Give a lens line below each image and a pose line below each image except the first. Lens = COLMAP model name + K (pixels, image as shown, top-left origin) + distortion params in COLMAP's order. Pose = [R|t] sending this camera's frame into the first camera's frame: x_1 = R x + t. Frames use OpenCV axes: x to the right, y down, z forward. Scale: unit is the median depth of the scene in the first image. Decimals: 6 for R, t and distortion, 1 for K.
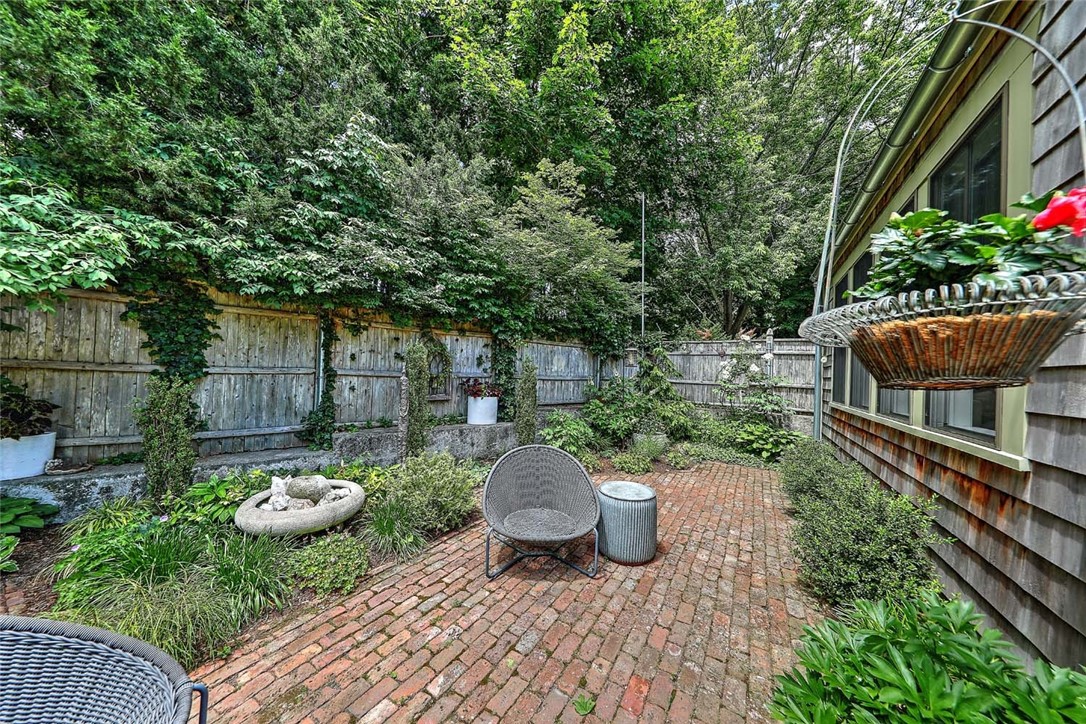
lens RADIAL K [[343.5, 0, 543.0], [0, 343.5, 362.0], [0, 0, 1]] dist [0.000845, 0.000057]
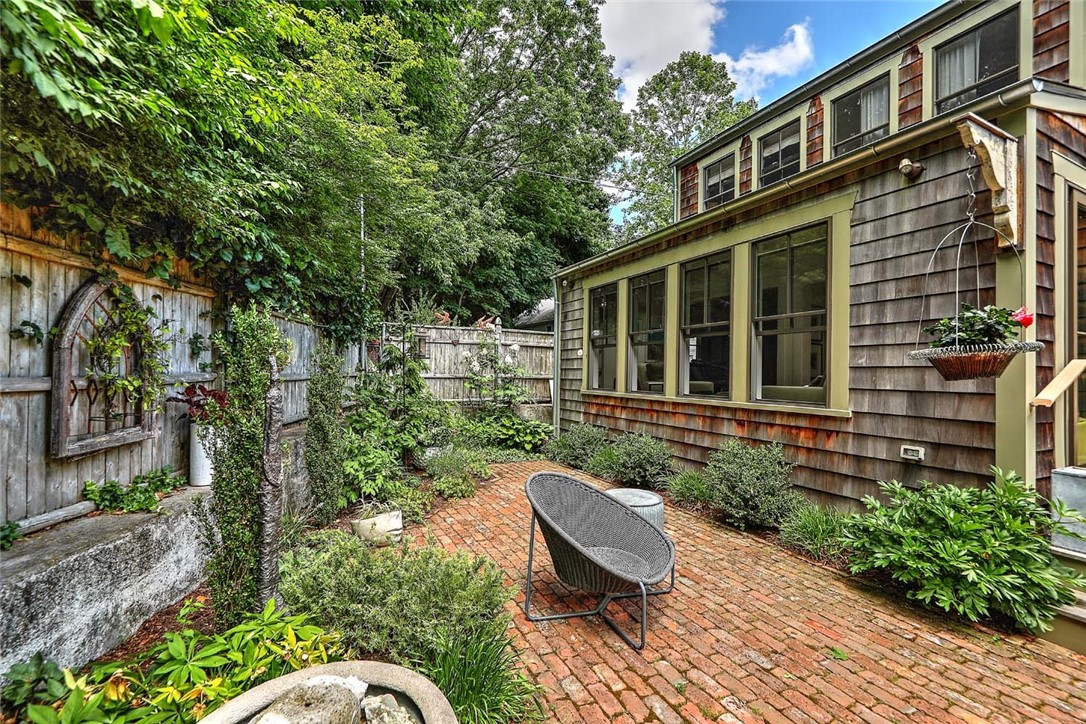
lens RADIAL K [[457.1, 0, 543.0], [0, 457.1, 362.0], [0, 0, 1]] dist [0.000745, 0.000083]
pose [[0.528323, -0.008177, 0.849004, -1.058378], [-0.022584, 0.999464, 0.023680, -0.017505], [-0.848743, -0.031684, 0.527855, 0.639972]]
